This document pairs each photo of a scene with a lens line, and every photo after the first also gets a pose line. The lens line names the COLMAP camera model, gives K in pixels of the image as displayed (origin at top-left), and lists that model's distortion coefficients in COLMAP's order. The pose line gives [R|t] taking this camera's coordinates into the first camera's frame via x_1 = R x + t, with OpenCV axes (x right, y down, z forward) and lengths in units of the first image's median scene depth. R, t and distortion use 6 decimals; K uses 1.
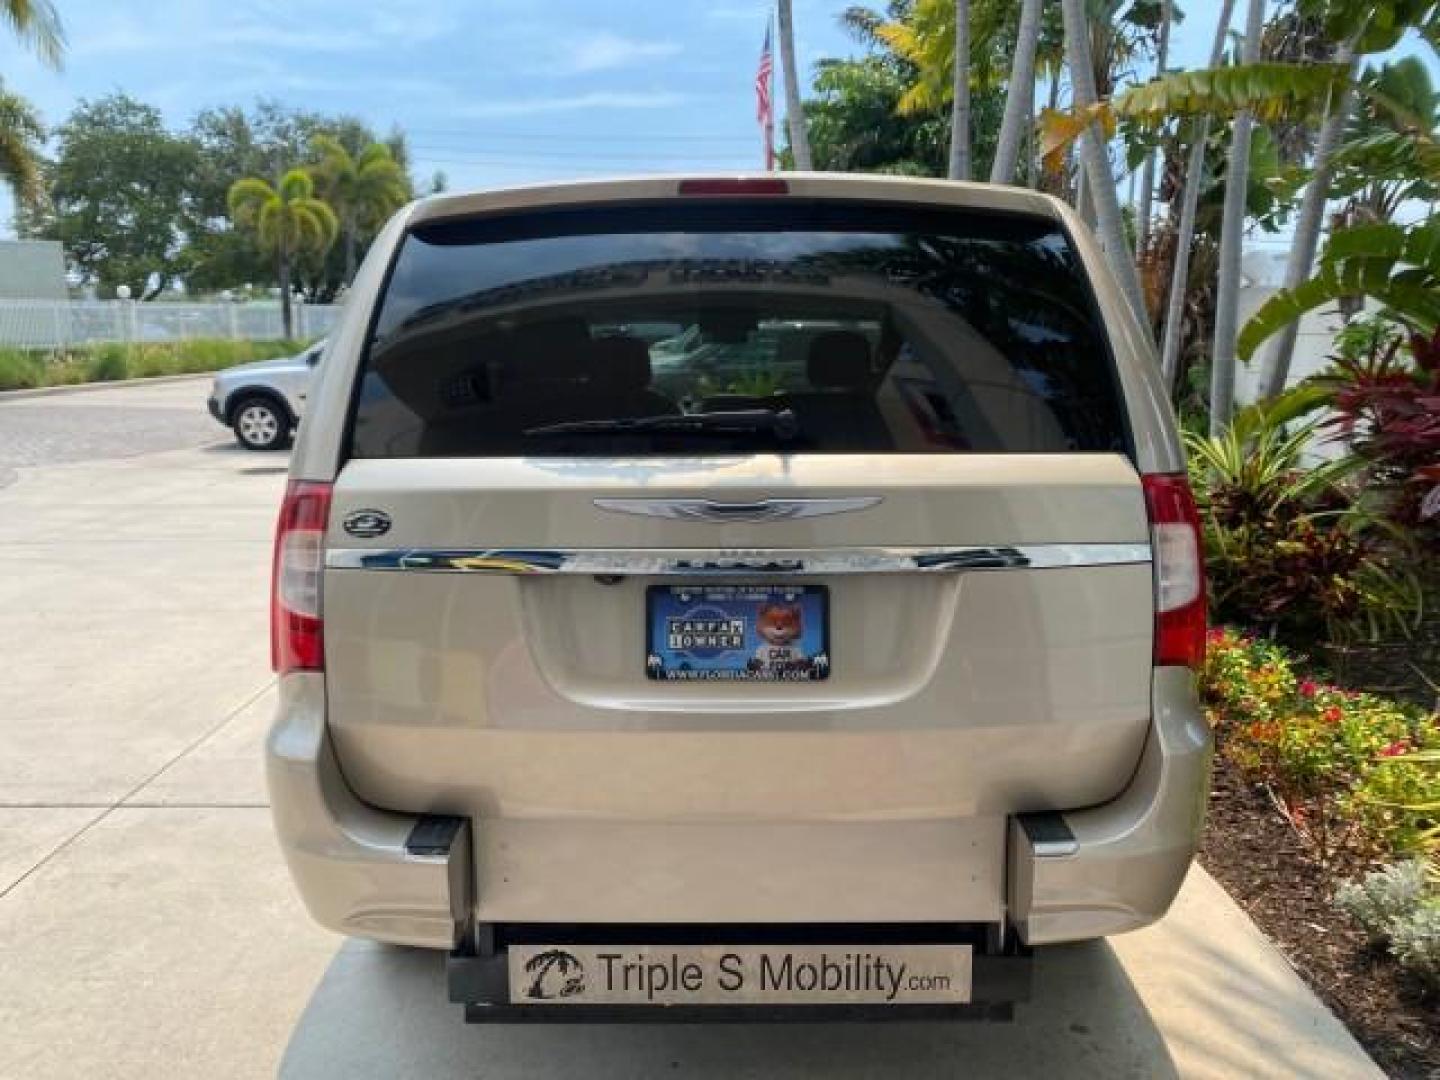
lens RADIAL K [[1113.4, 0, 719.4], [0, 1113.4, 542.6], [0, 0, 1]] dist [0.001200, 0.001351]
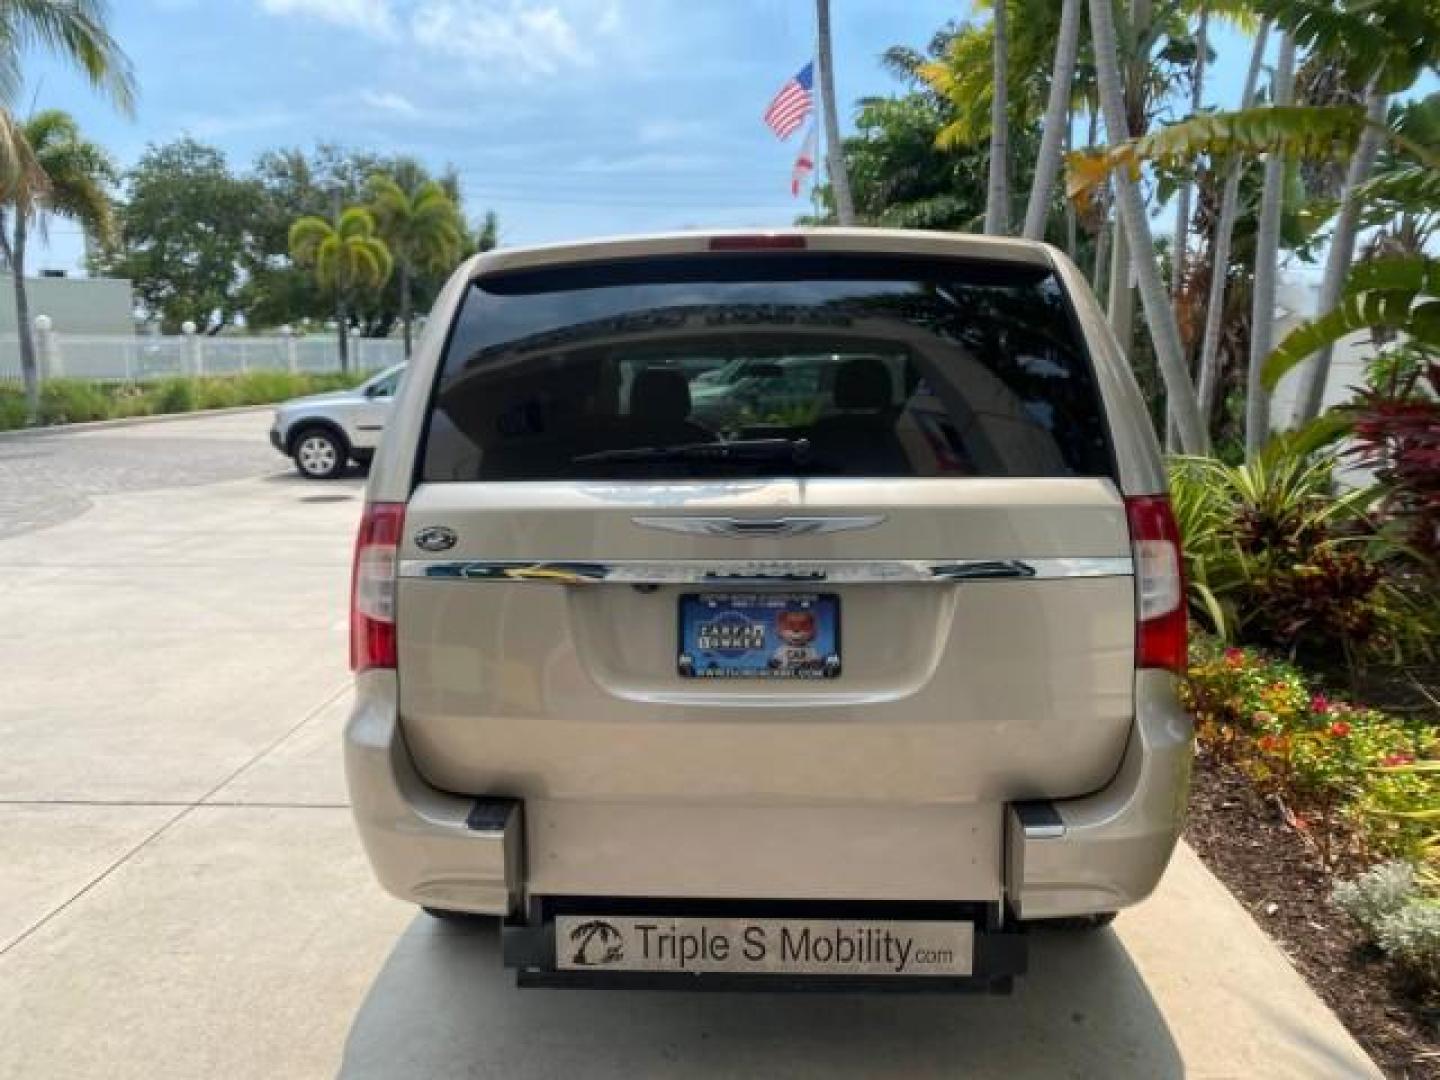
lens RADIAL K [[1109.8, 0, 719.7], [0, 1109.8, 545.4], [0, 0, 1]] dist [0.001531, -0.000412]
pose [[0.999176, 0.001679, -0.040544, 0.003521], [-0.002644, 0.999714, -0.023760, 0.002642], [0.040493, 0.023847, 0.998895, -0.020829]]
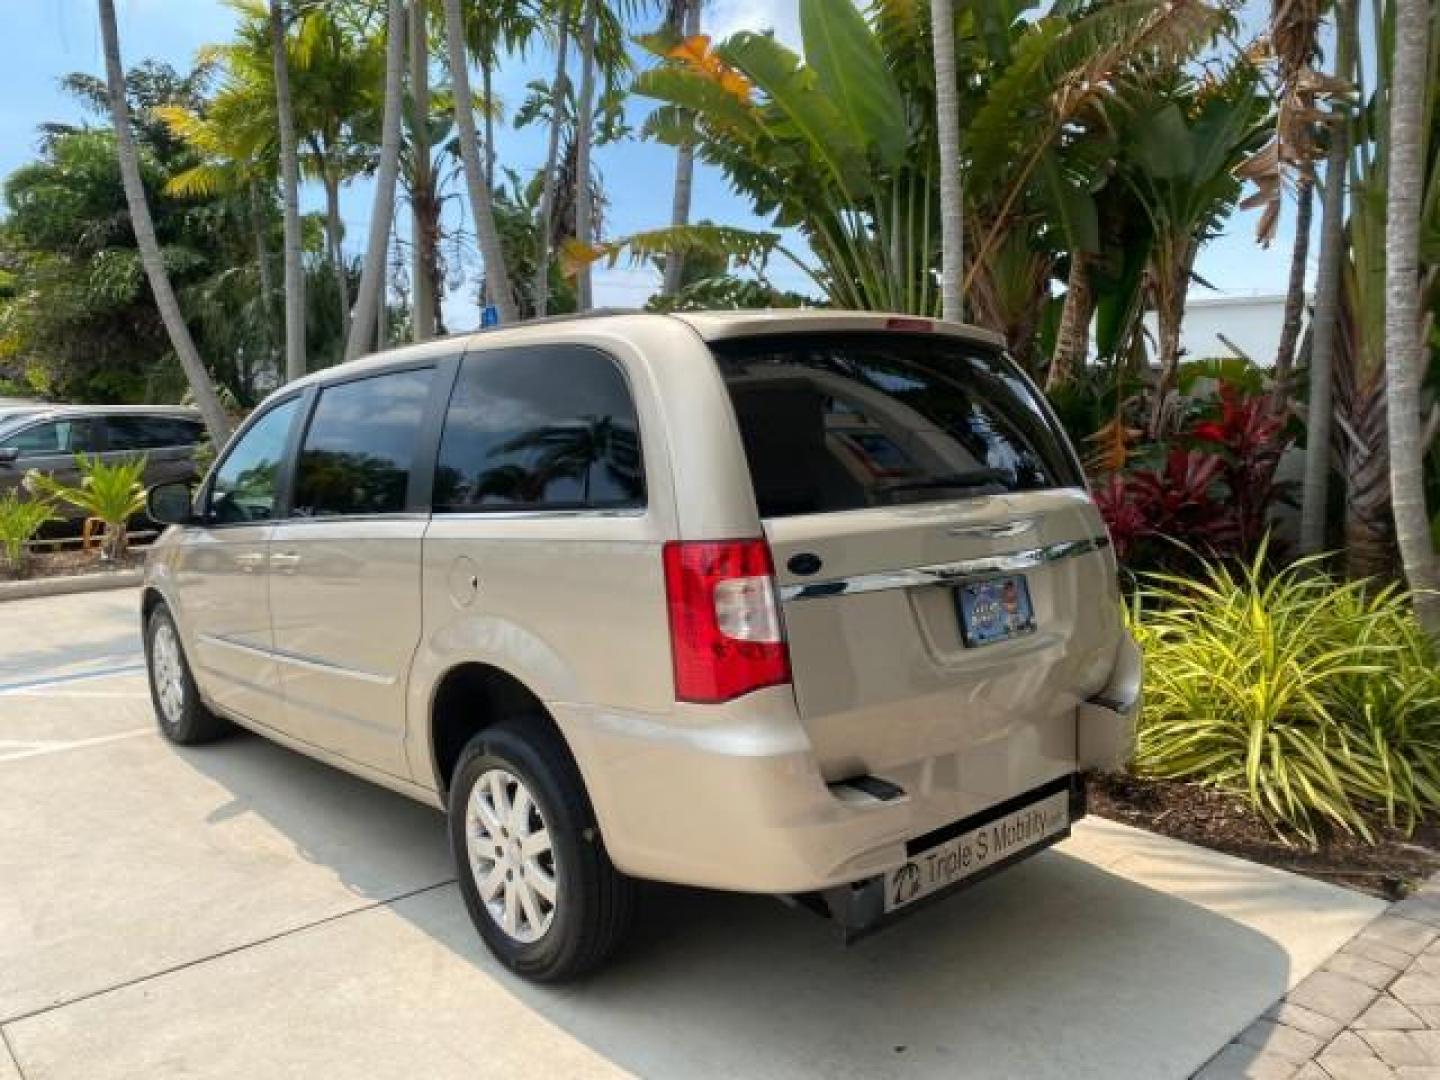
lens RADIAL K [[1102.1, 0, 723.3], [0, 1102.1, 536.7], [0, 0, 1]] dist [0.008409, -0.004150]
pose [[0.737540, -0.076320, 0.670977, -0.212454], [0.130573, 0.990960, -0.030809, -0.003950], [-0.662560, 0.110334, 0.740838, 0.016429]]
